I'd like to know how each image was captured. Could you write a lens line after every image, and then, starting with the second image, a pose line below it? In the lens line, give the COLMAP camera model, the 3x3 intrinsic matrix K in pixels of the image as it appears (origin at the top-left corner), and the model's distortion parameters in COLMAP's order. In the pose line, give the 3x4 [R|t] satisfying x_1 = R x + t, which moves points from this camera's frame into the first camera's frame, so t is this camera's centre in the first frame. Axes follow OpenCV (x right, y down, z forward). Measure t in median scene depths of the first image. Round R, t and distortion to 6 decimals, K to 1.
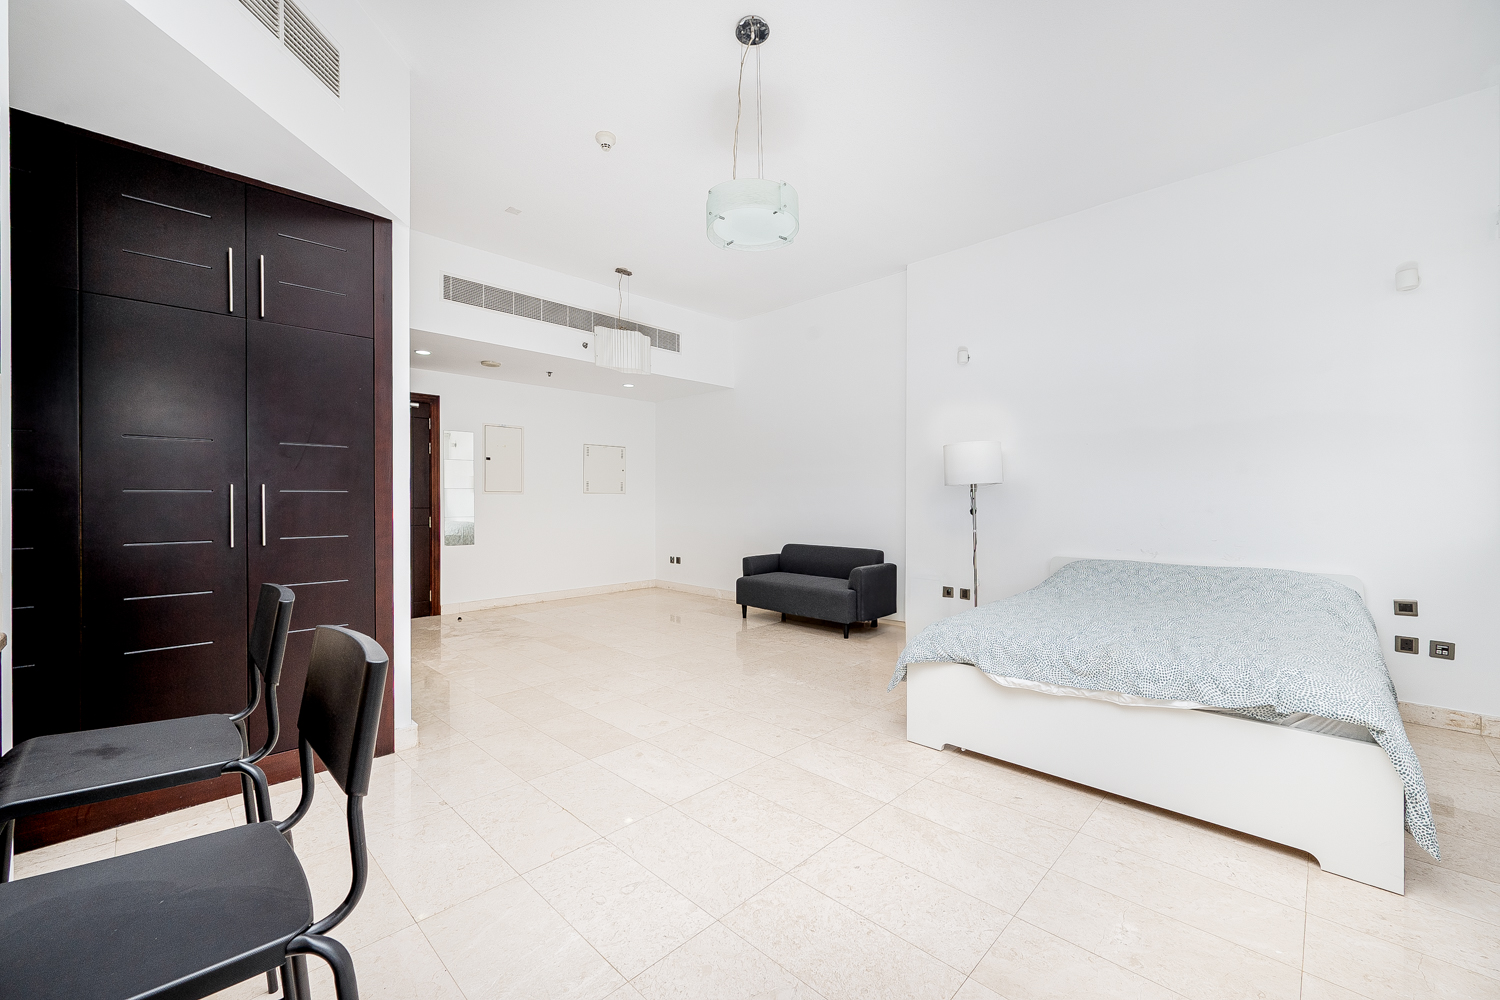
lens RADIAL K [[603.3, 0, 764.7], [0, 603.3, 489.4], [0, 0, 1]] dist [-0.000867, -0.000164]
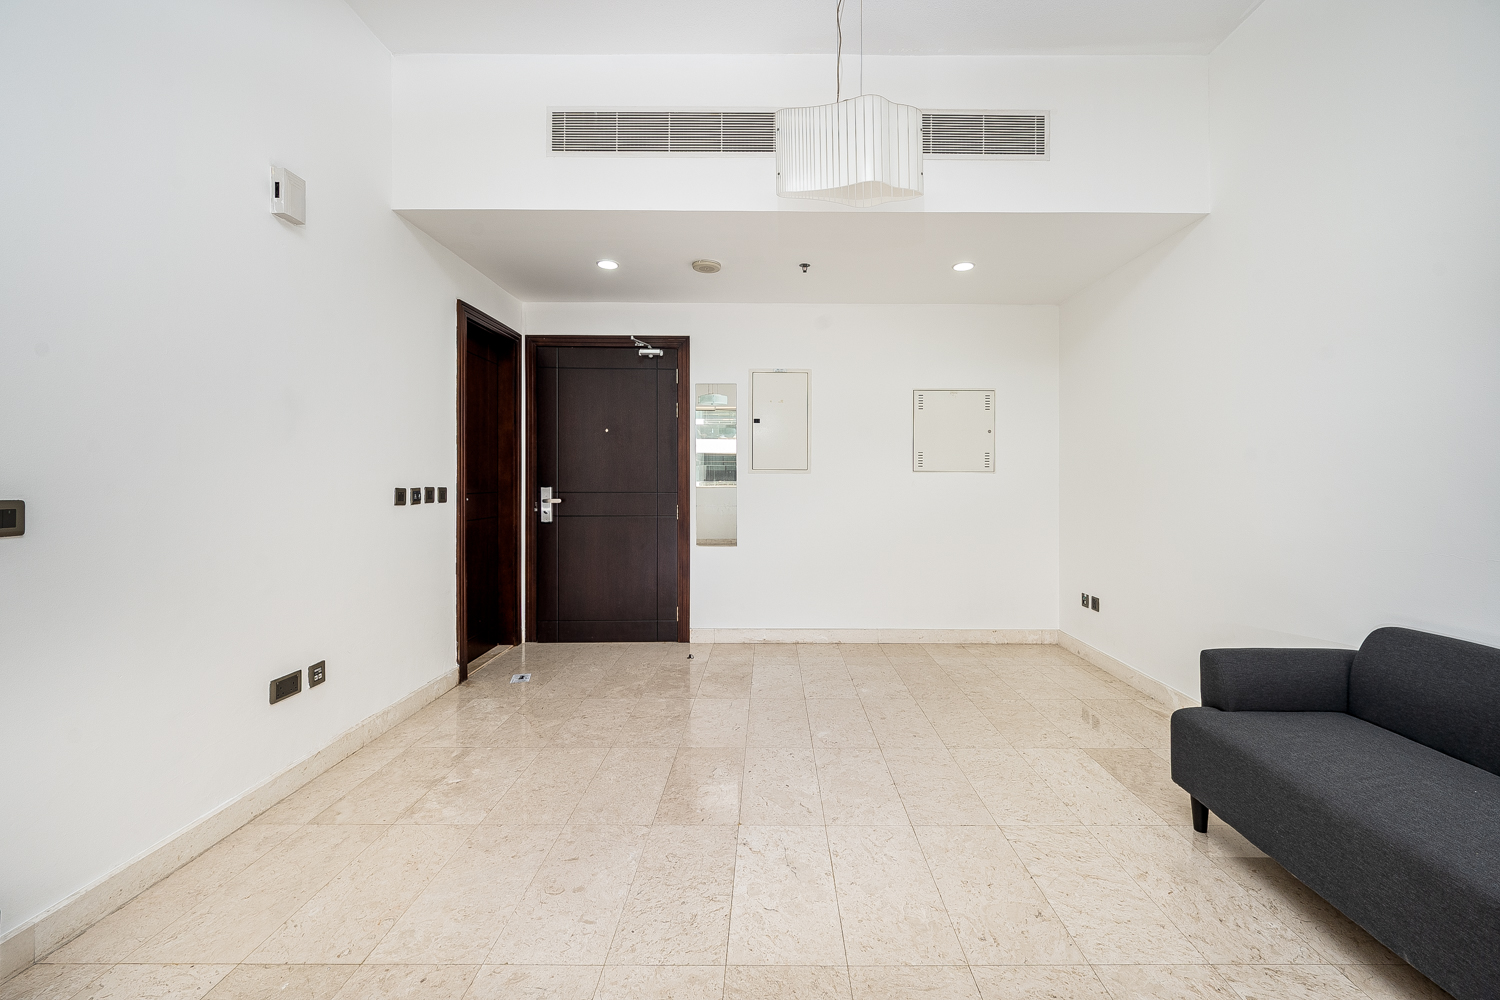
lens RADIAL K [[603.3, 0, 764.7], [0, 603.3, 489.4], [0, 0, 1]] dist [-0.000867, -0.000164]
pose [[0.678289, 0.016643, -0.734606, 0.048597], [0.007086, 0.999549, 0.029188, 0.005829], [0.734761, -0.025004, 0.677865, 0.568766]]
